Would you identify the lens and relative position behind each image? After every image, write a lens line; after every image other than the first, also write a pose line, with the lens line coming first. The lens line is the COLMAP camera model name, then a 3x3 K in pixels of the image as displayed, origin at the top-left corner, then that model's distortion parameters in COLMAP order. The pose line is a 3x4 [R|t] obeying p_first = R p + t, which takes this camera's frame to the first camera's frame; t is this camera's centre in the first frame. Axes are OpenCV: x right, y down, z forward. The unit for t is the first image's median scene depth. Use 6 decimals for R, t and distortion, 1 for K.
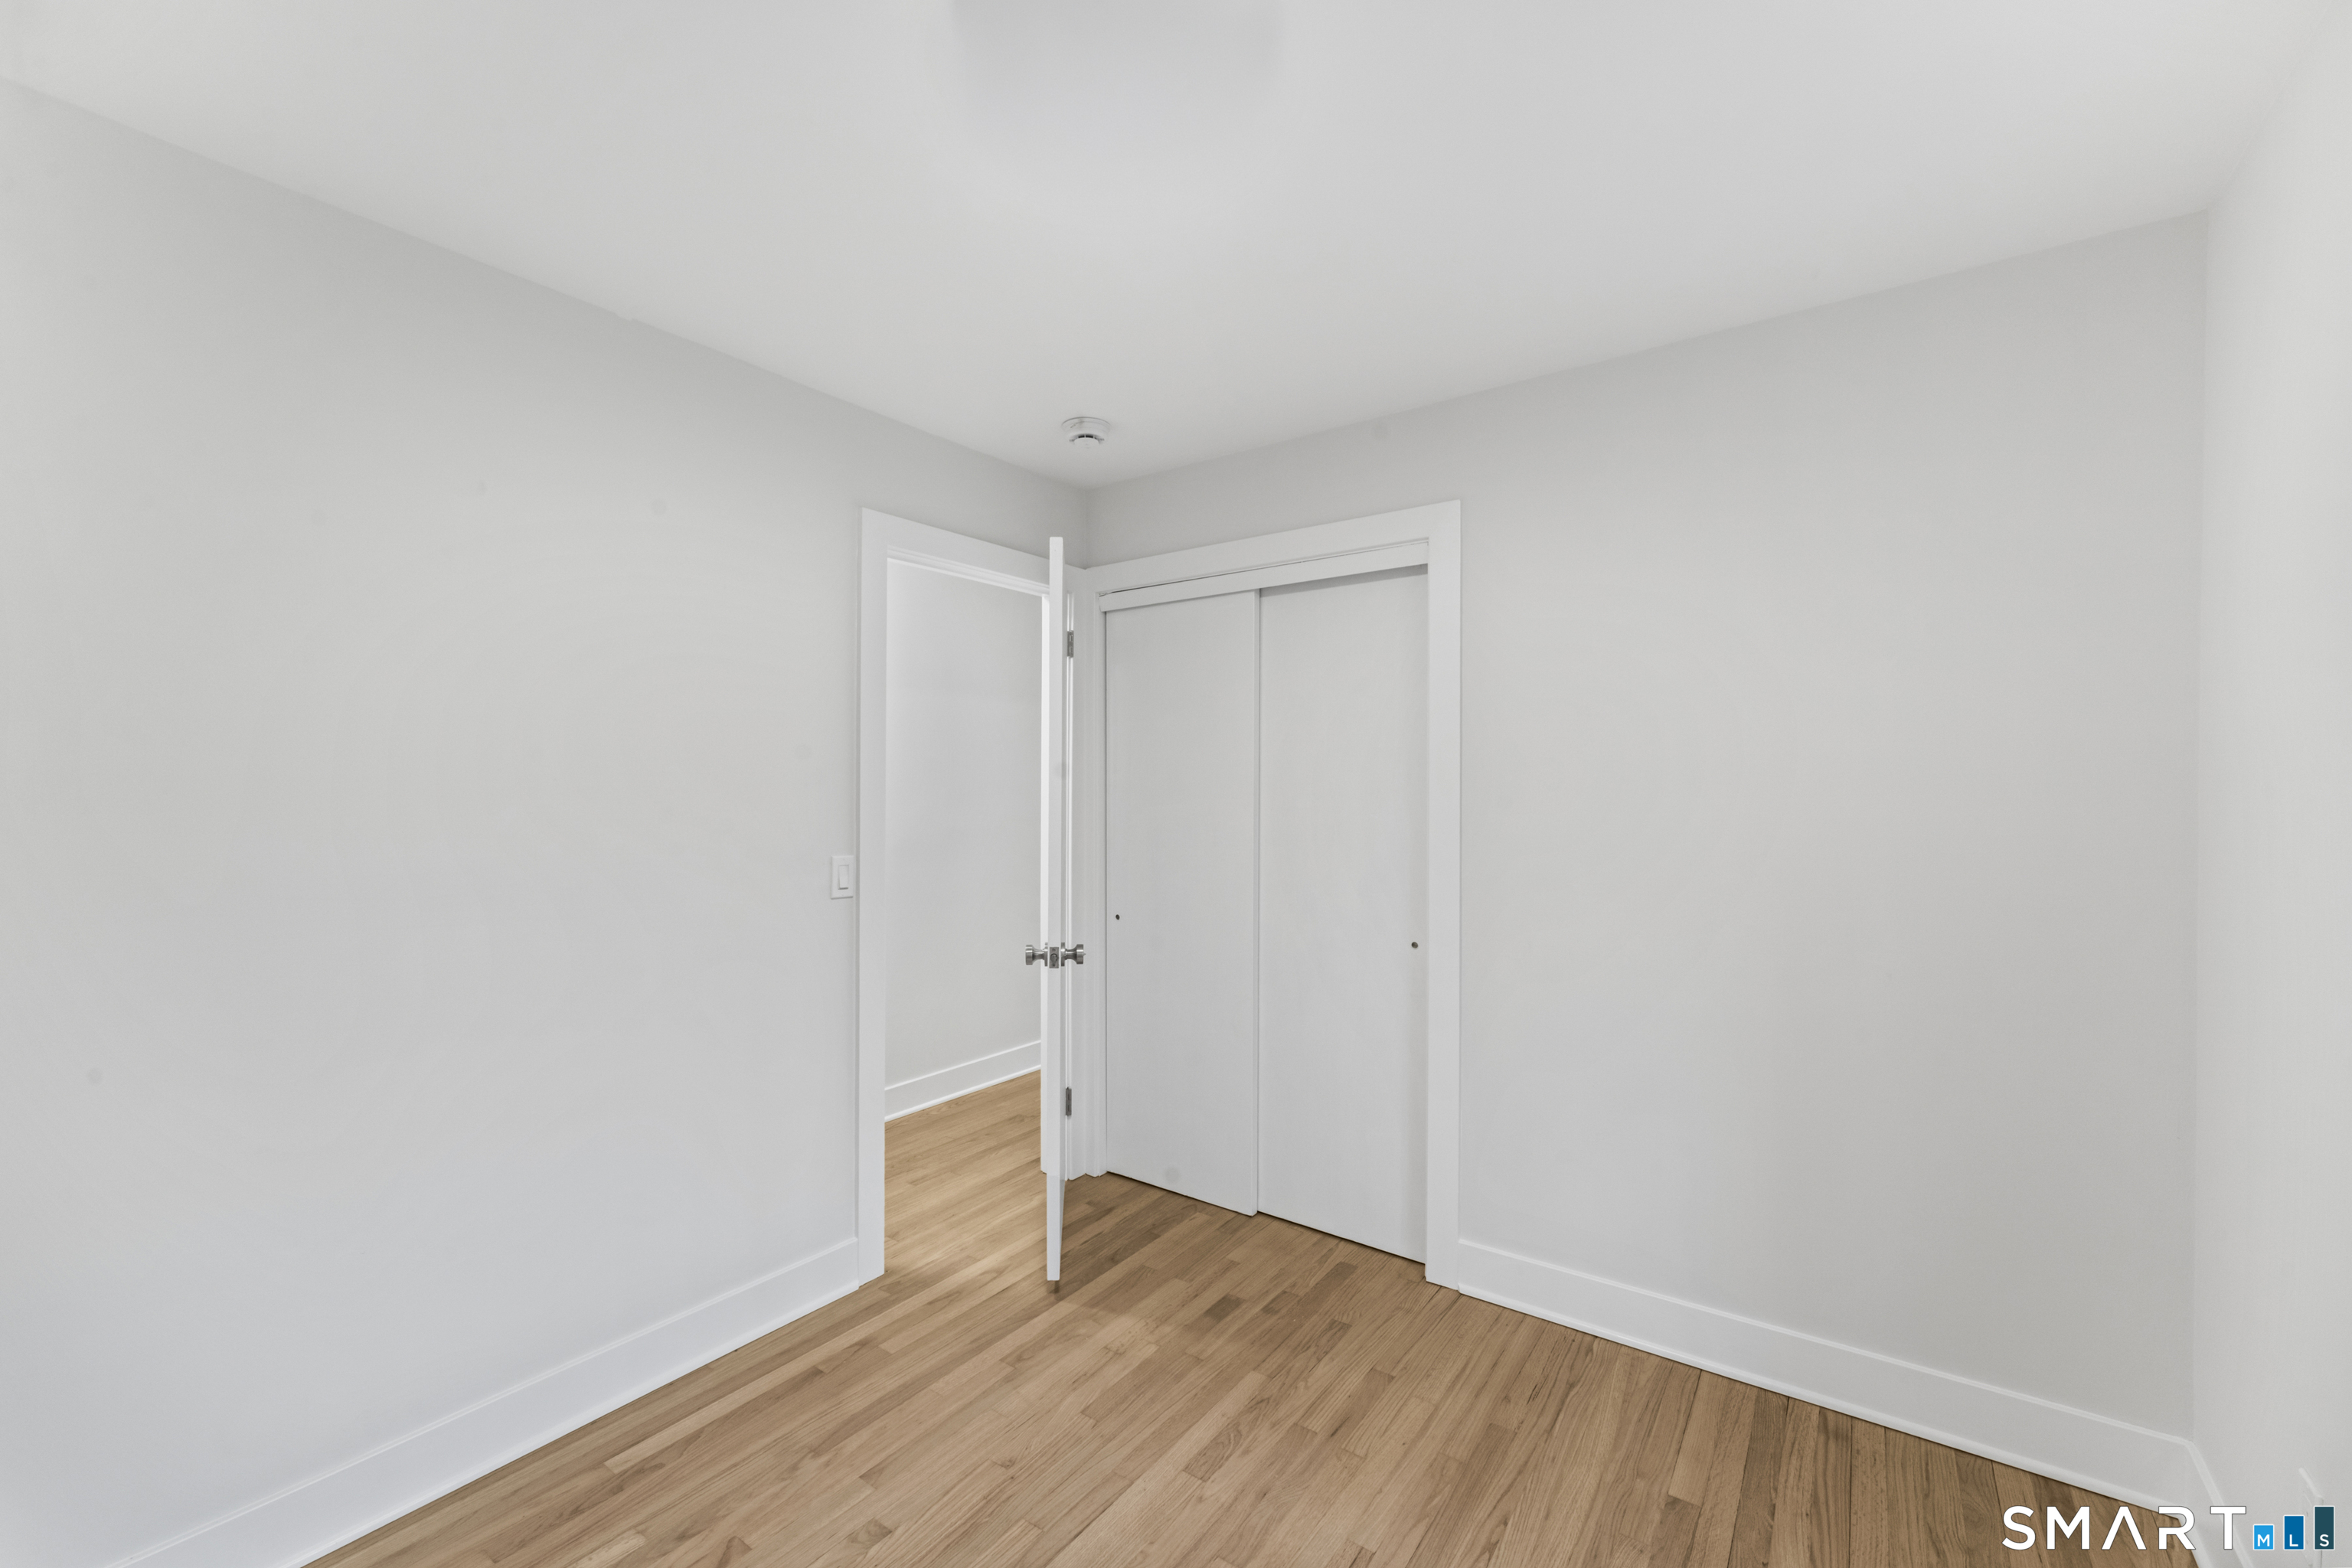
lens RADIAL K [[945.8, 0, 1176.0], [0, 945.8, 784.0], [0, 0, 1]] dist [-0.000268, -0.000015]
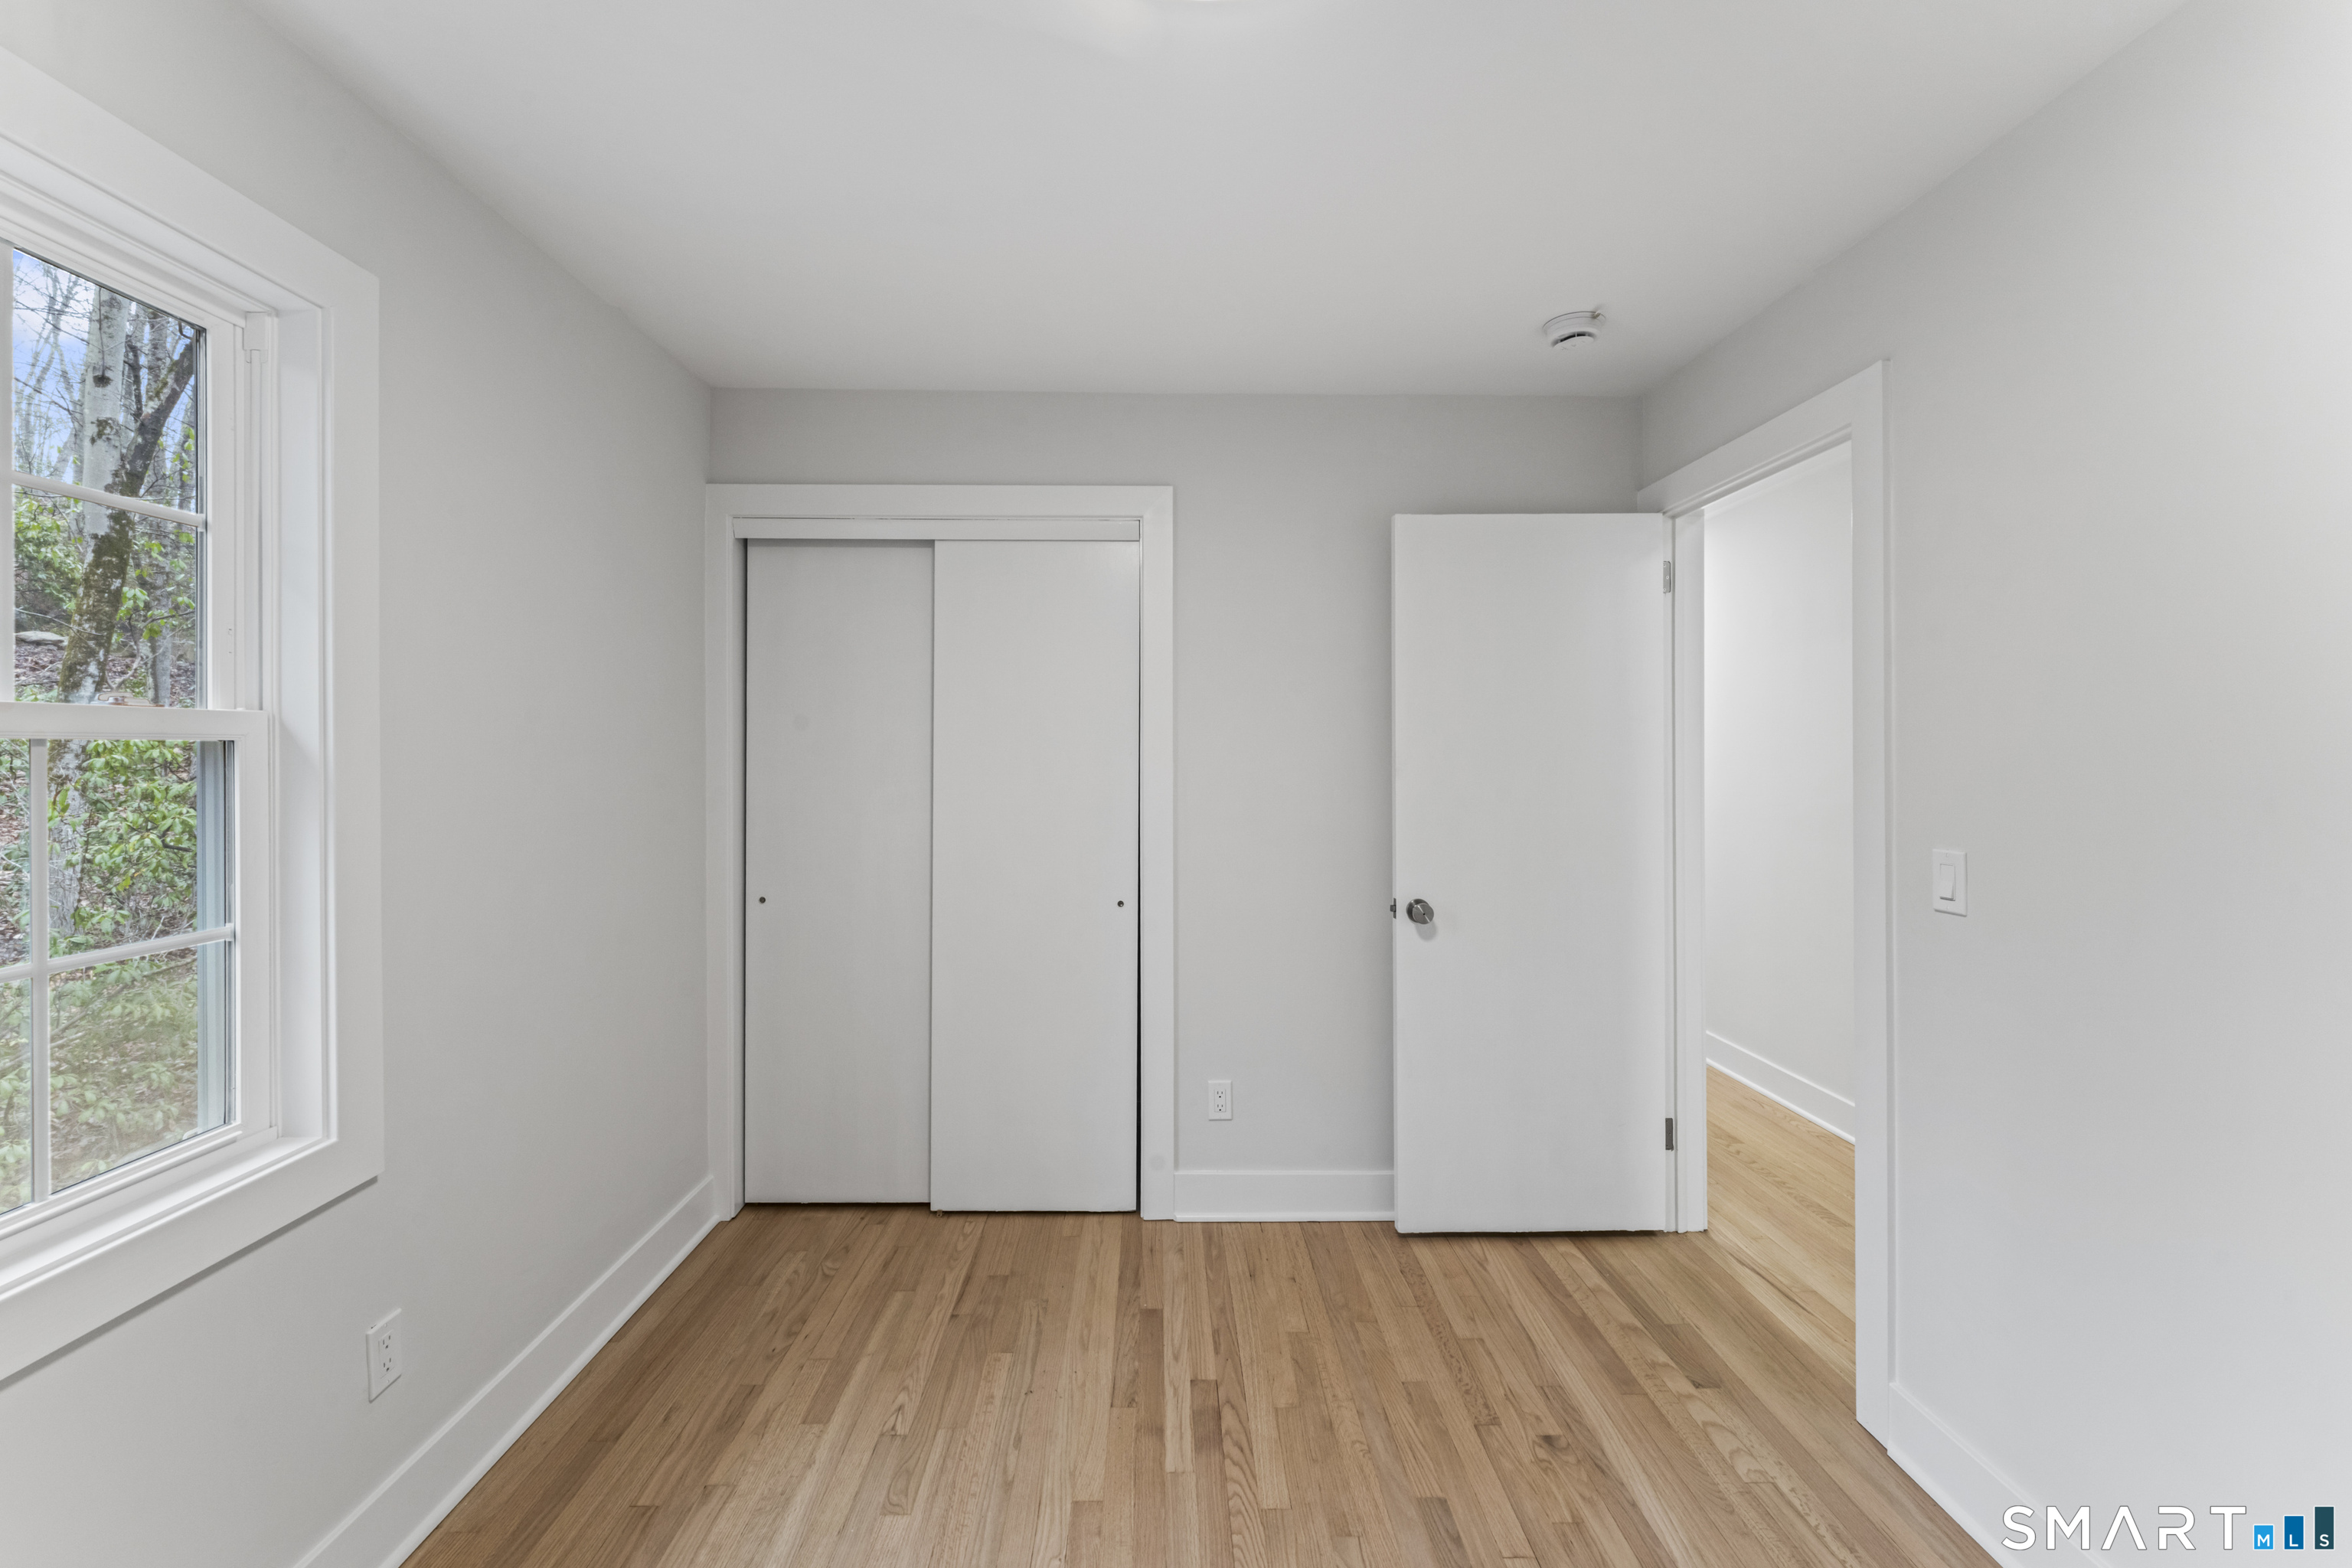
lens RADIAL K [[919.8, 0, 1148.1], [0, 919.8, 767.3], [0, 0, 1]] dist [0.000240, 0.000044]
pose [[0.813523, 0.001814, 0.581530, -0.262359], [-0.007144, 0.999951, 0.006874, 0.011536], [-0.581489, -0.009747, 0.813496, 0.119830]]
